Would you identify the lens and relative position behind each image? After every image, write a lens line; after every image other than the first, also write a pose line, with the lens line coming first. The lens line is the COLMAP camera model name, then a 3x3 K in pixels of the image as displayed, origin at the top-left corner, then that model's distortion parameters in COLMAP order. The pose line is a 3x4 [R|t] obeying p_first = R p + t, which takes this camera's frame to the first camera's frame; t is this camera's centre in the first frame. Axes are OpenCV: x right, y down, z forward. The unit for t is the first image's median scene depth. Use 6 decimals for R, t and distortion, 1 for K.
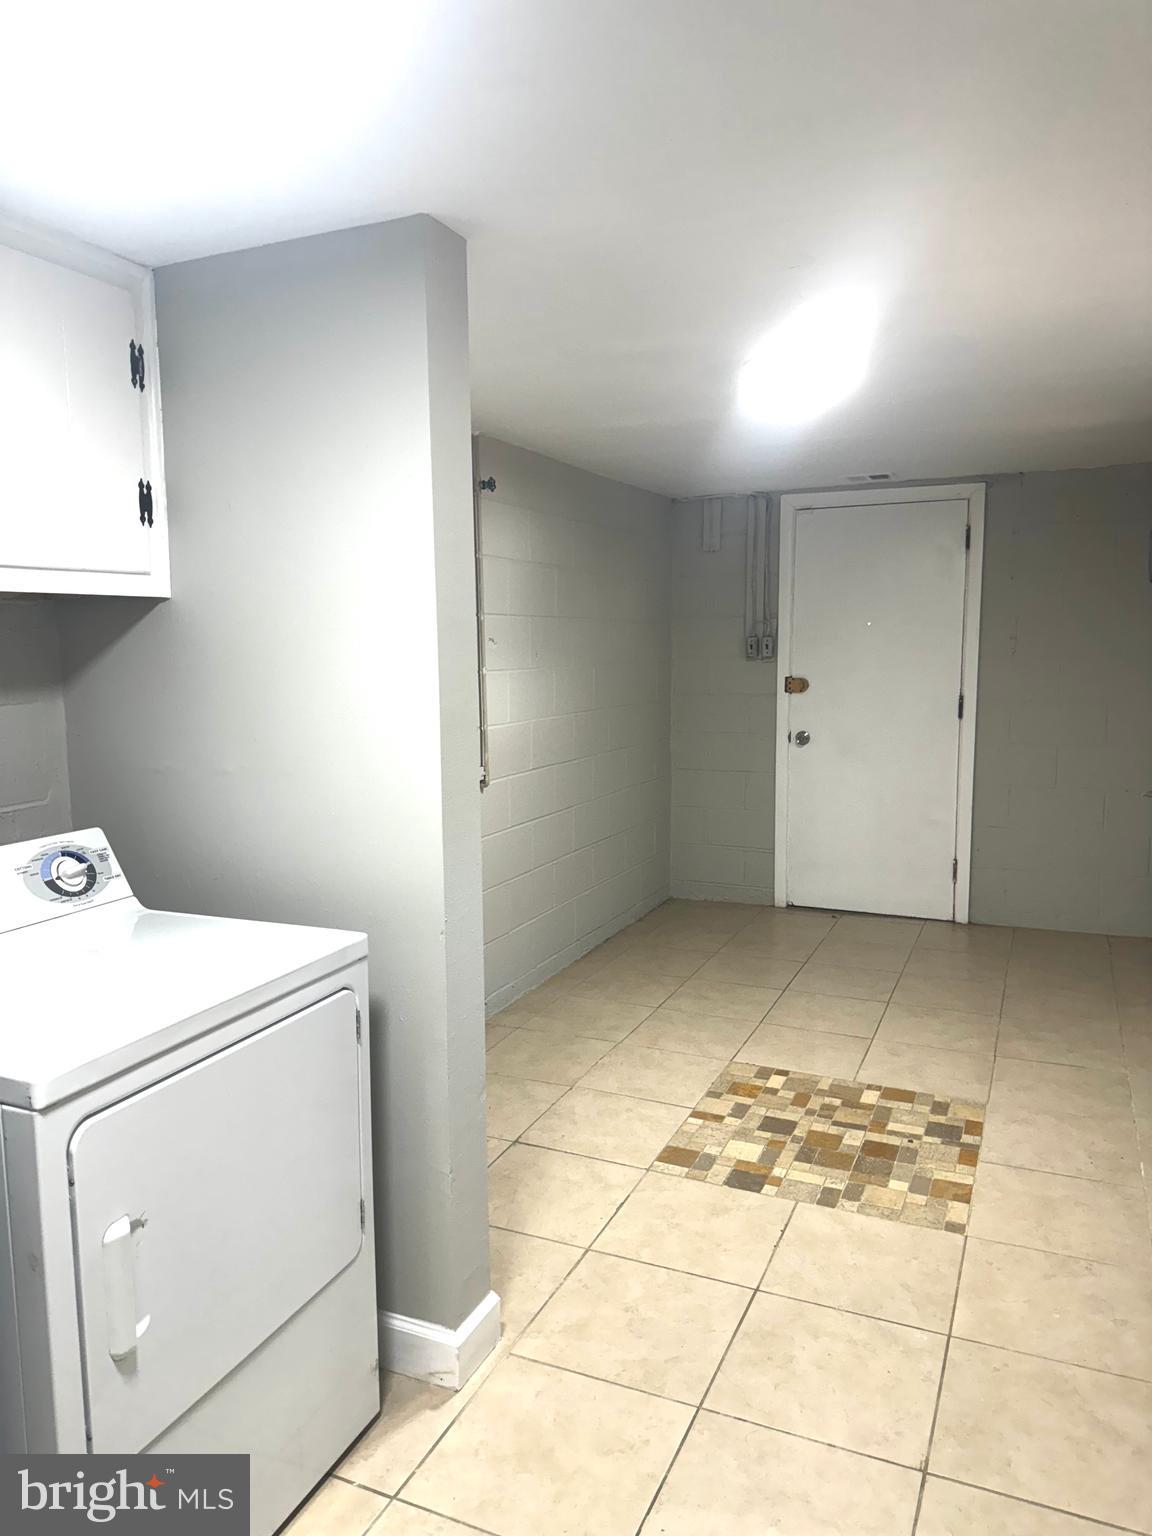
lens RADIAL K [[1085.6, 0, 578.3], [0, 1085.6, 770.5], [0, 0, 1]] dist [0.089123, -0.120630]
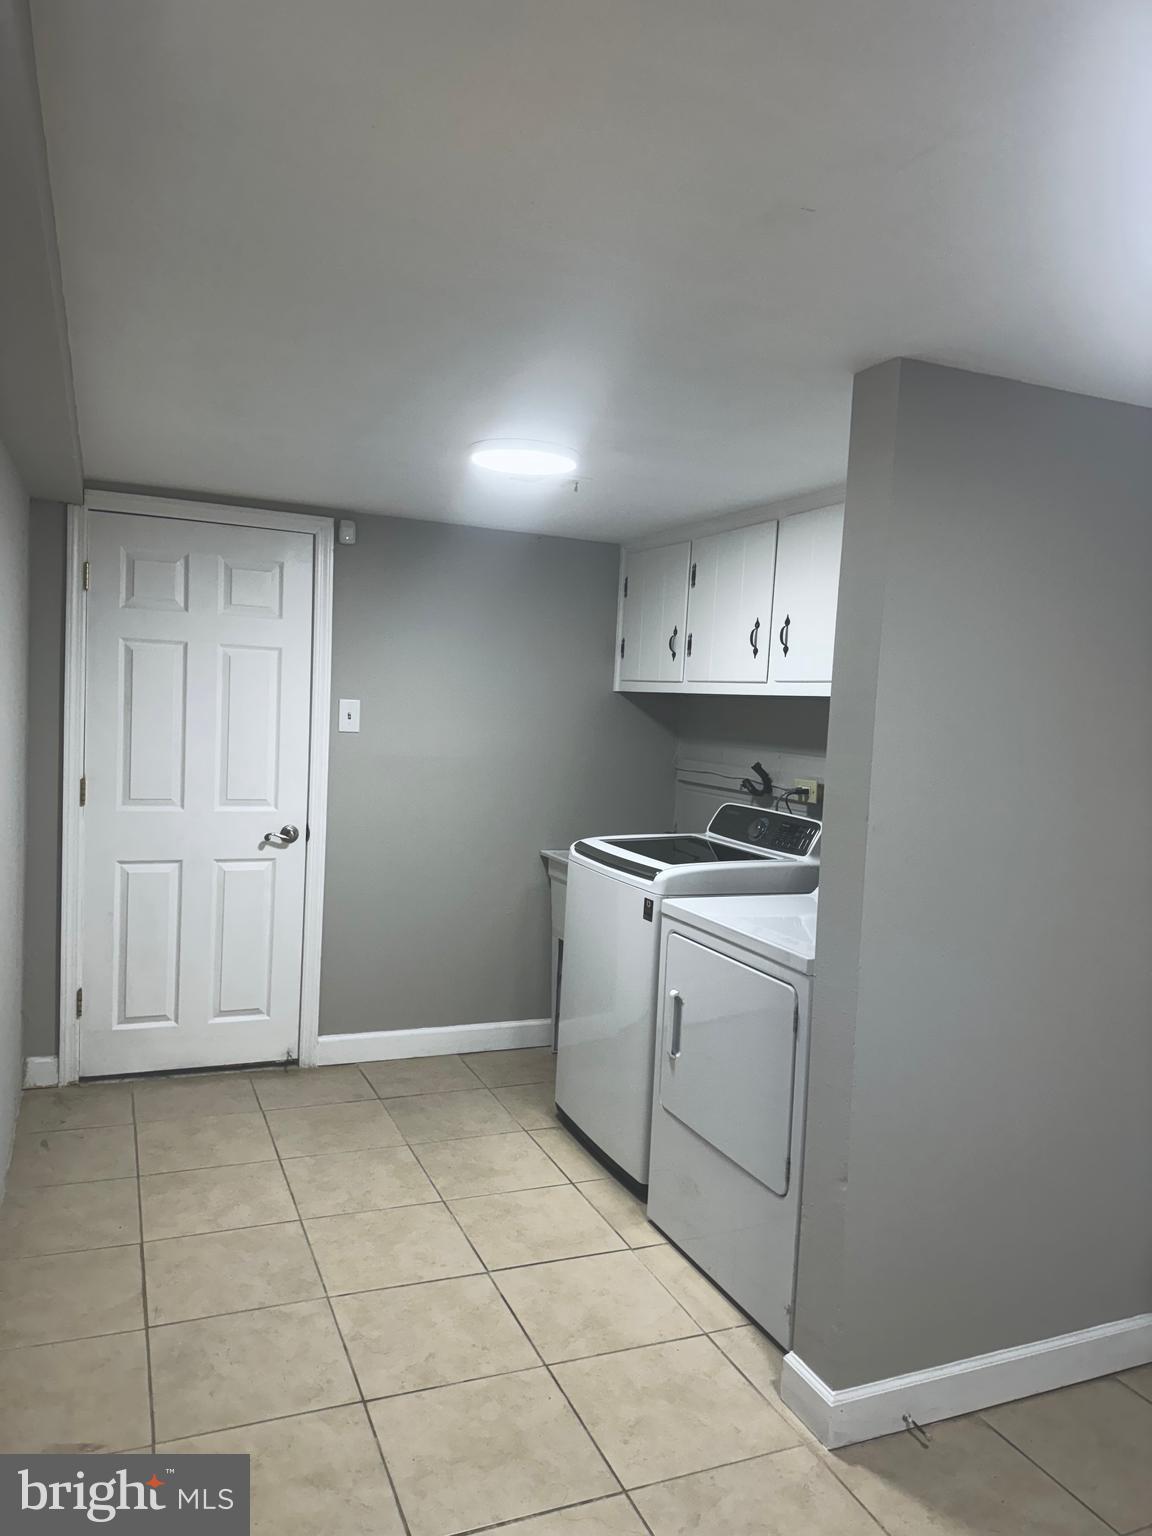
lens RADIAL K [[1085.6, 0, 578.3], [0, 1085.6, 770.5], [0, 0, 1]] dist [0.089123, -0.120630]
pose [[-0.679163, 0.021317, -0.733678, 0.828729], [-0.141471, 0.977033, 0.159347, -0.203525], [0.720225, 0.212017, -0.660549, 1.445539]]
